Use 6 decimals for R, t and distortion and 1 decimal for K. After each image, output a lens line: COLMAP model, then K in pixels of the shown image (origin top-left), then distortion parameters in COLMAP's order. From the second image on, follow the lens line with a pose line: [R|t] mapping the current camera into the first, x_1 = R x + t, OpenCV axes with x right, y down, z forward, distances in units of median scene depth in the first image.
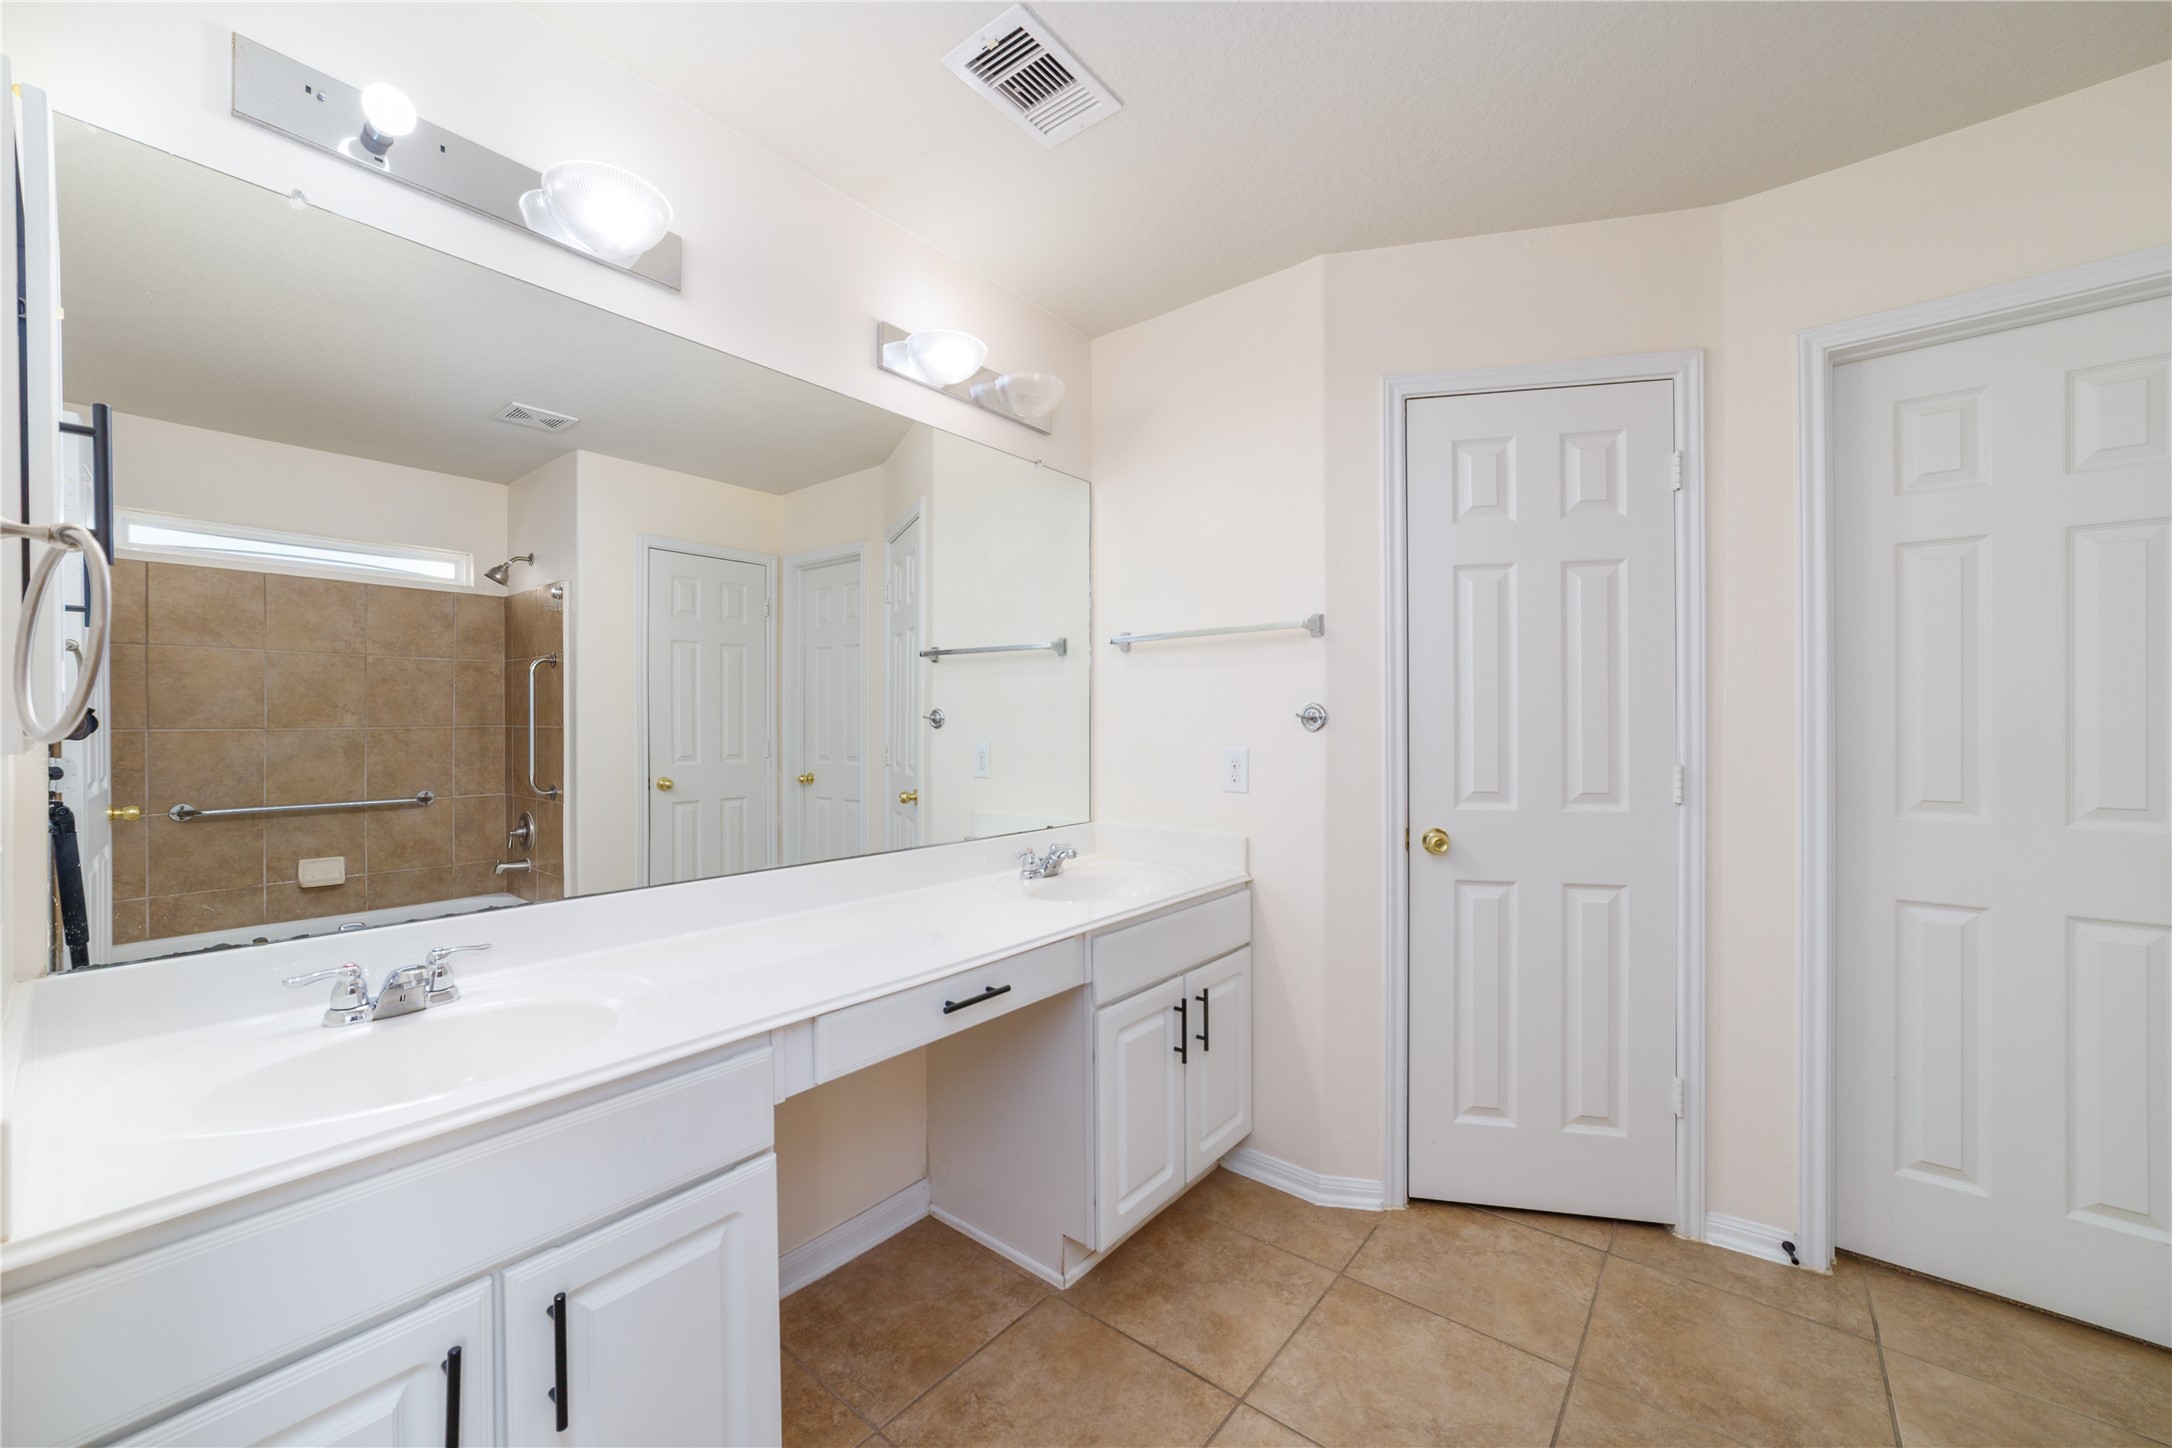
lens RADIAL K [[830.0, 0, 1081.6], [0, 830.0, 722.1], [0, 0, 1]] dist [-0.023879, 0.007574]
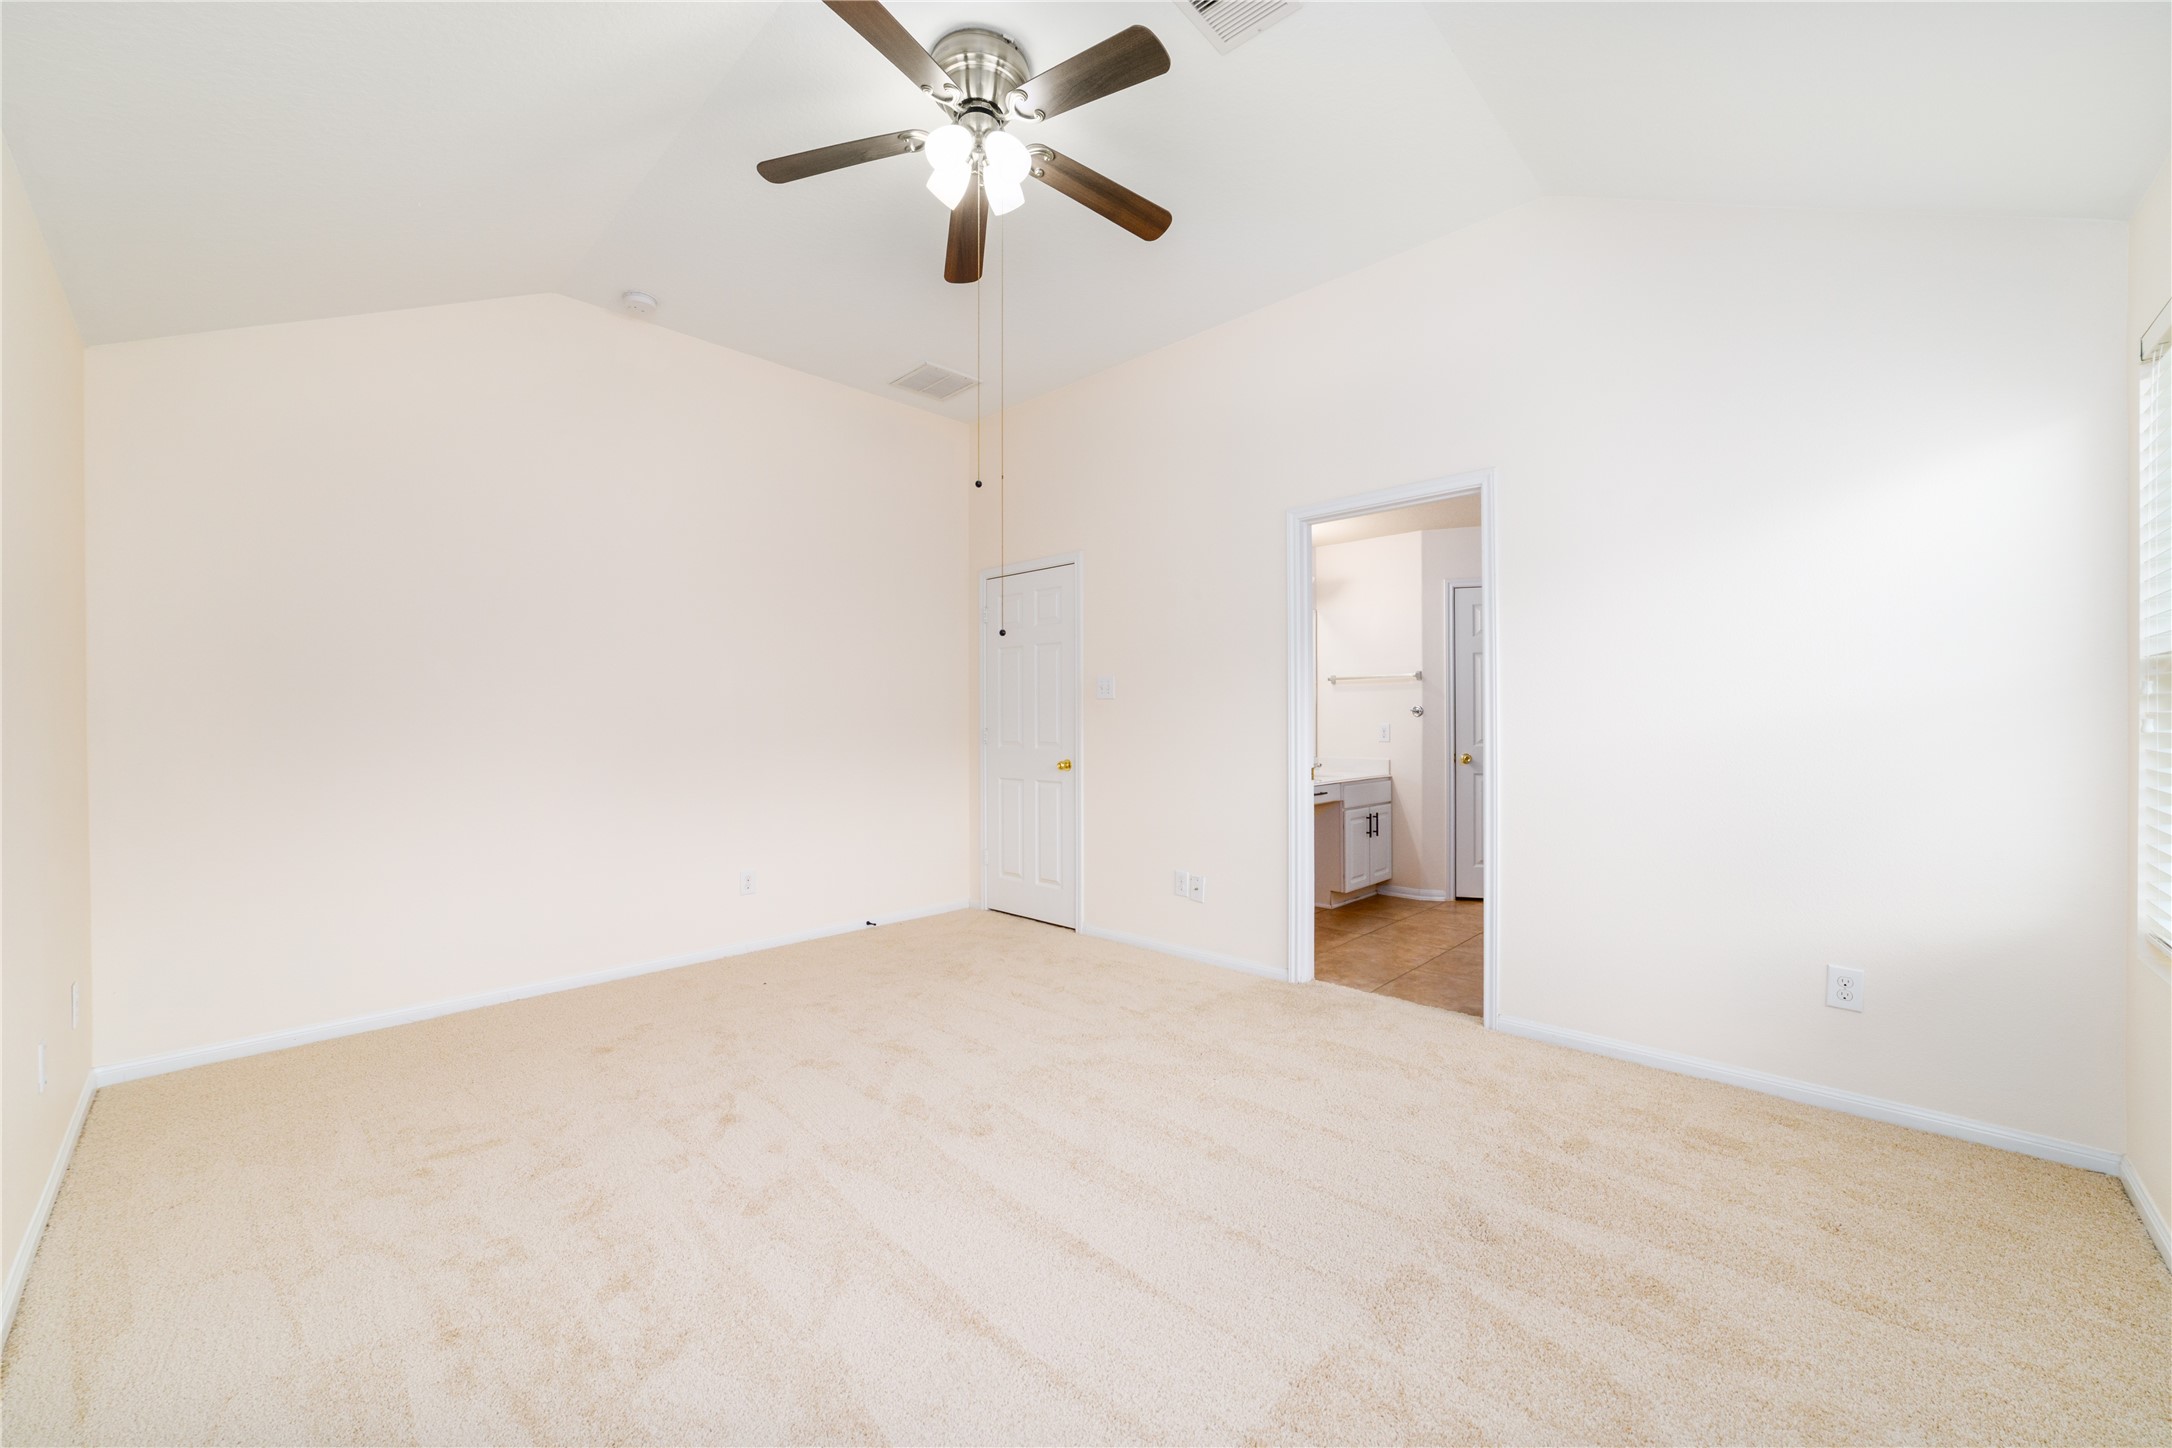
lens RADIAL K [[830.0, 0, 1081.6], [0, 830.0, 722.1], [0, 0, 1]] dist [-0.023879, 0.007574]
pose [[0.997317, 0.002935, -0.073140, -0.637695], [-0.002841, 0.999995, 0.001395, 0.030647], [0.073144, -0.001183, 0.997321, -1.820218]]
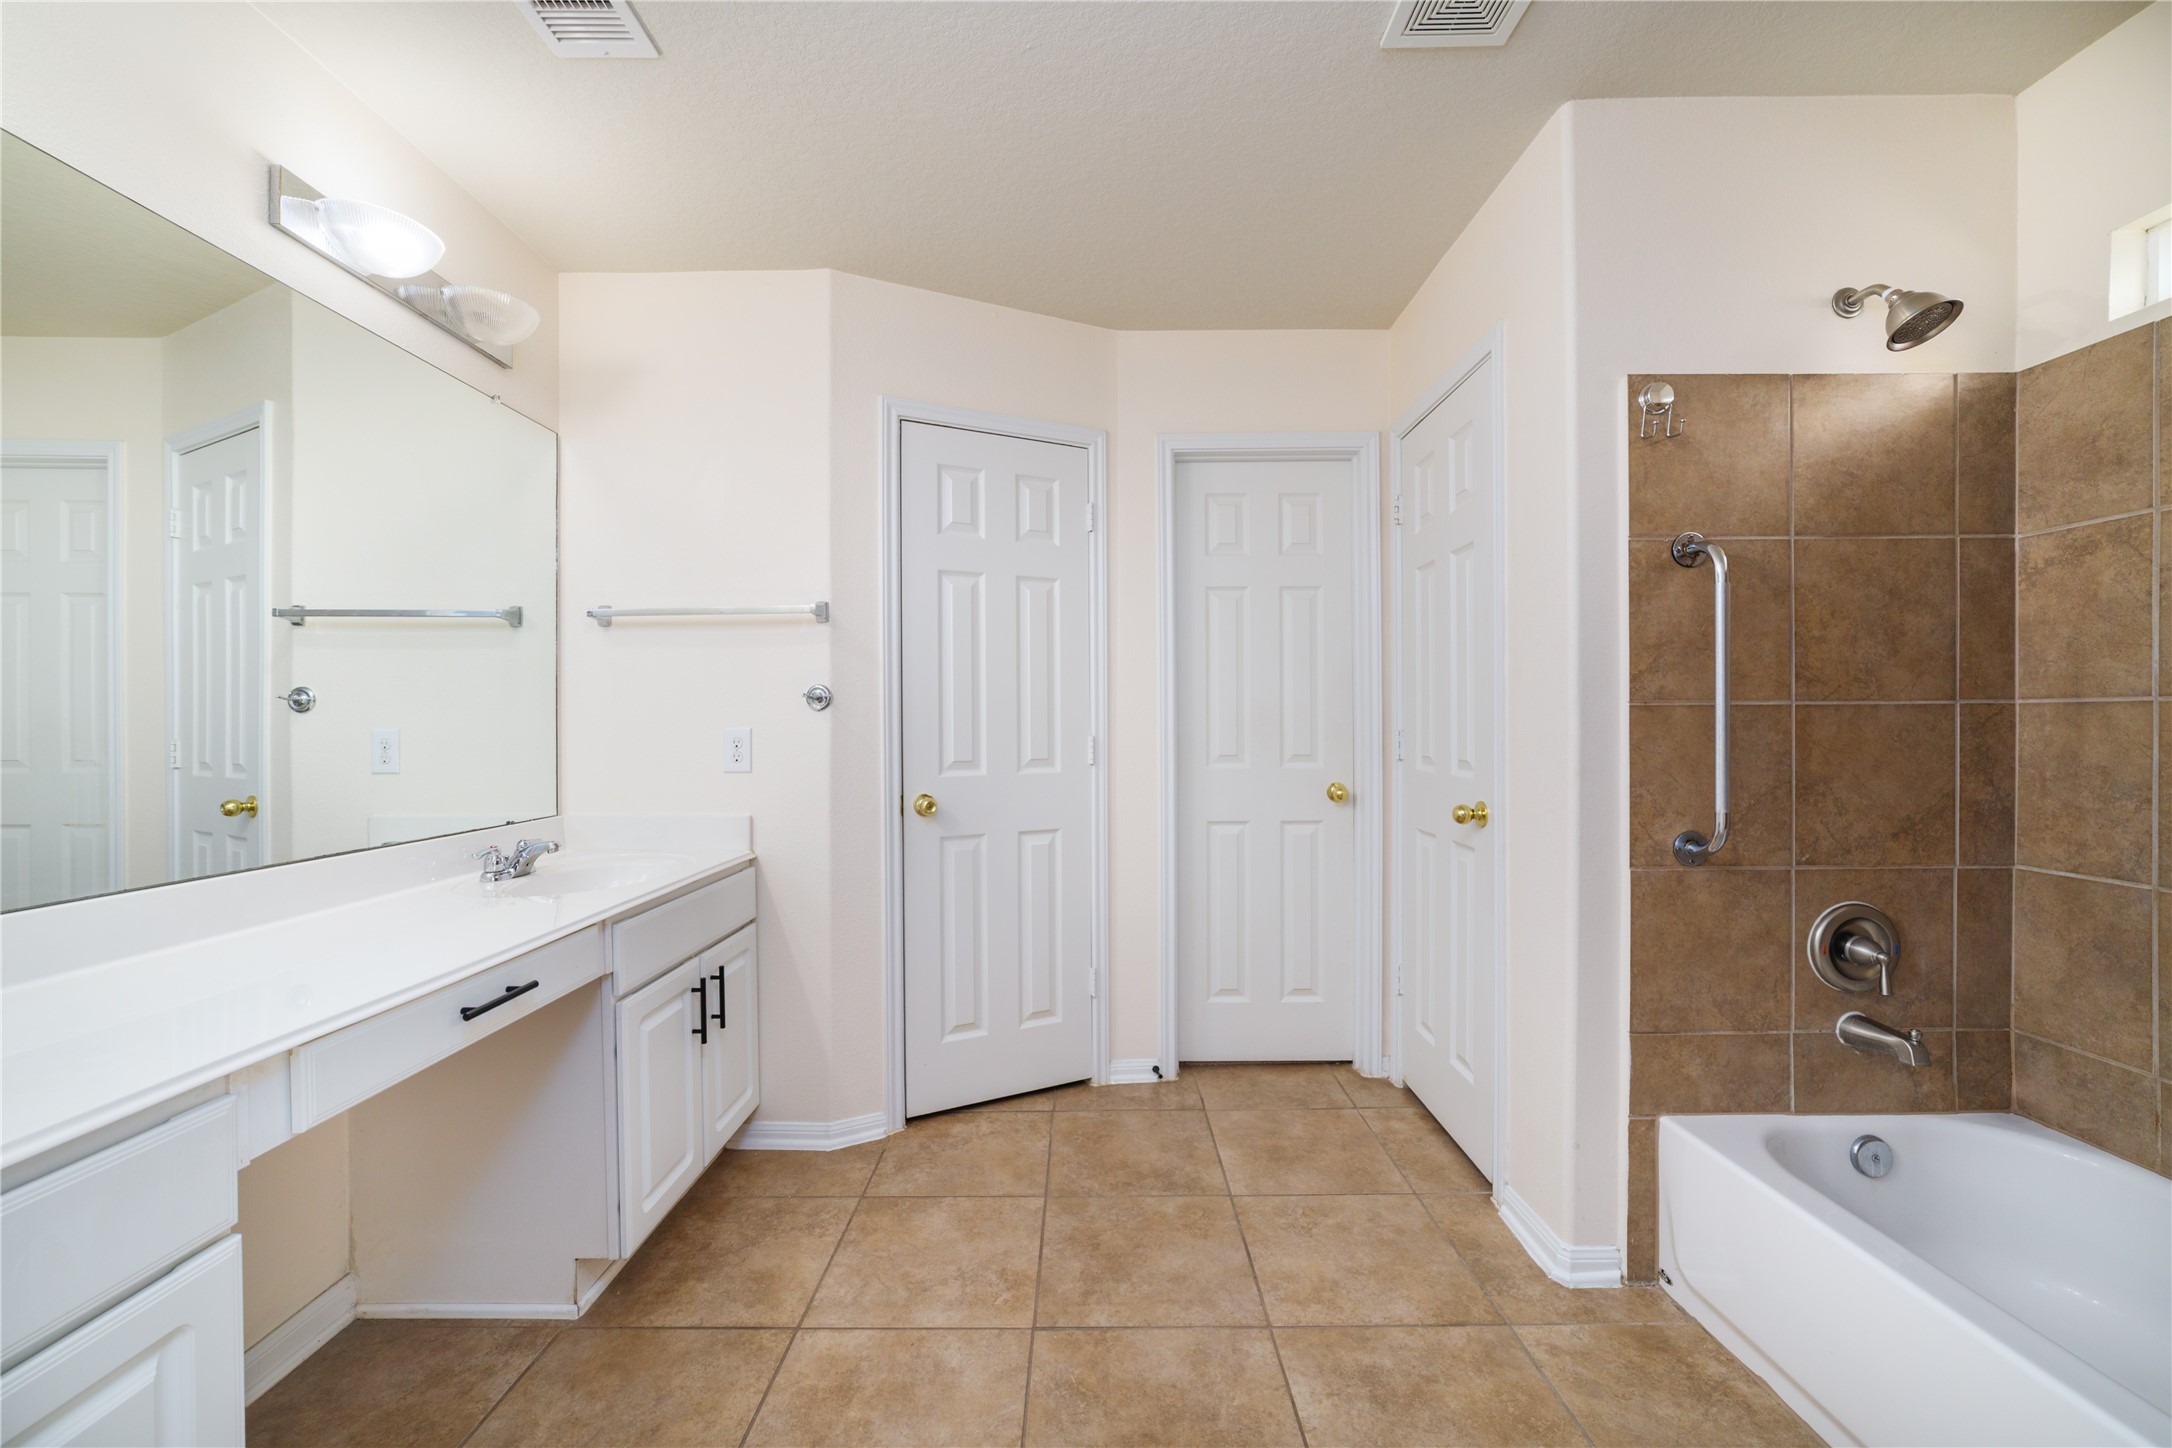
lens RADIAL K [[830.0, 0, 1081.6], [0, 830.0, 722.1], [0, 0, 1]] dist [-0.023879, 0.007574]
pose [[0.777860, -0.002368, 0.628434, -0.143657], [0.003124, 0.999995, -0.000098, 0.030421], [-0.628430, 0.002040, 0.777863, -0.050166]]
